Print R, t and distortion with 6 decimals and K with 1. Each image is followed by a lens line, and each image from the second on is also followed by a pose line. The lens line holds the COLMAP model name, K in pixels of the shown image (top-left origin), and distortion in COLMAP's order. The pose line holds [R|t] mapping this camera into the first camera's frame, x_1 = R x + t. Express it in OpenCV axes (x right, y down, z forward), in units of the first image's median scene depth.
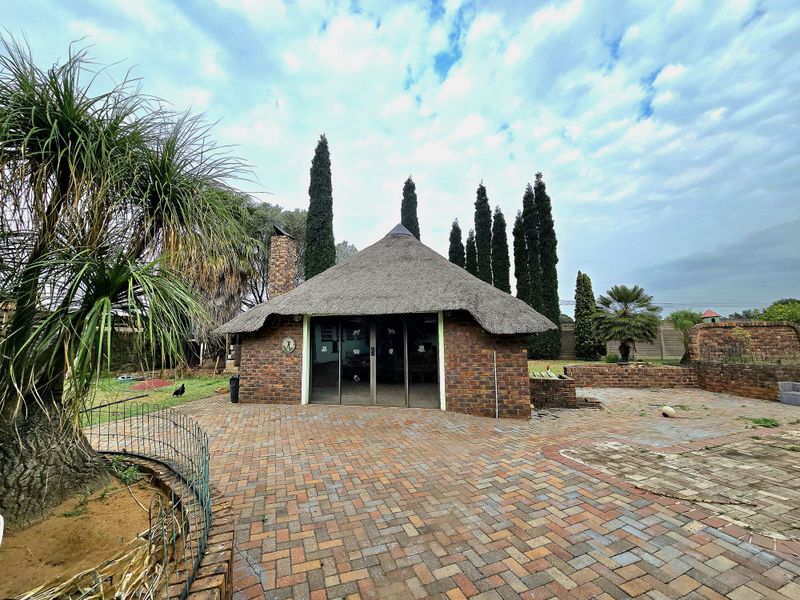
lens RADIAL K [[323.8, 0, 398.5], [0, 323.8, 300.4], [0, 0, 1]] dist [-0.004712, 0.000003]
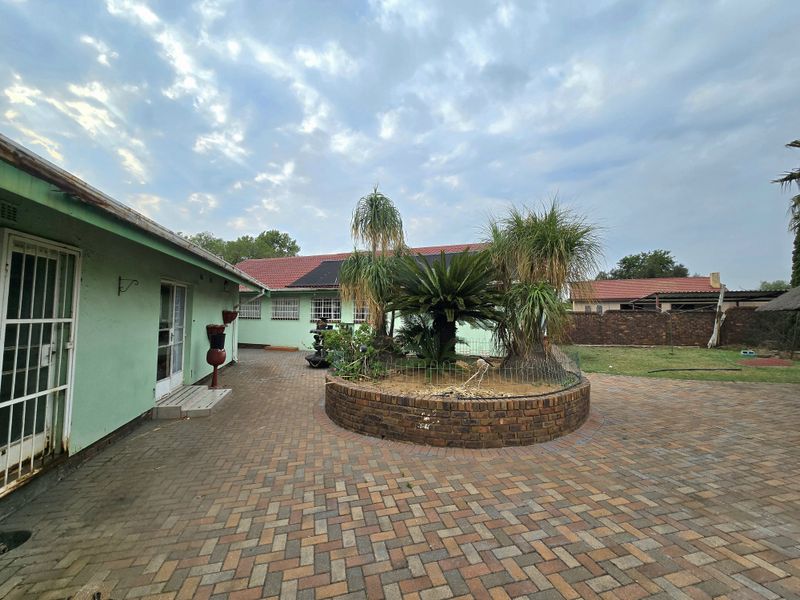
lens RADIAL K [[323.8, 0, 396.6], [0, 323.8, 297.6], [0, 0, 1]] dist [-0.004712, 0.000003]
pose [[-0.112466, -0.042754, -0.992735, 1.217662], [0.113768, 0.991950, -0.055609, -0.000959], [0.987121, -0.119196, -0.106697, 0.199522]]
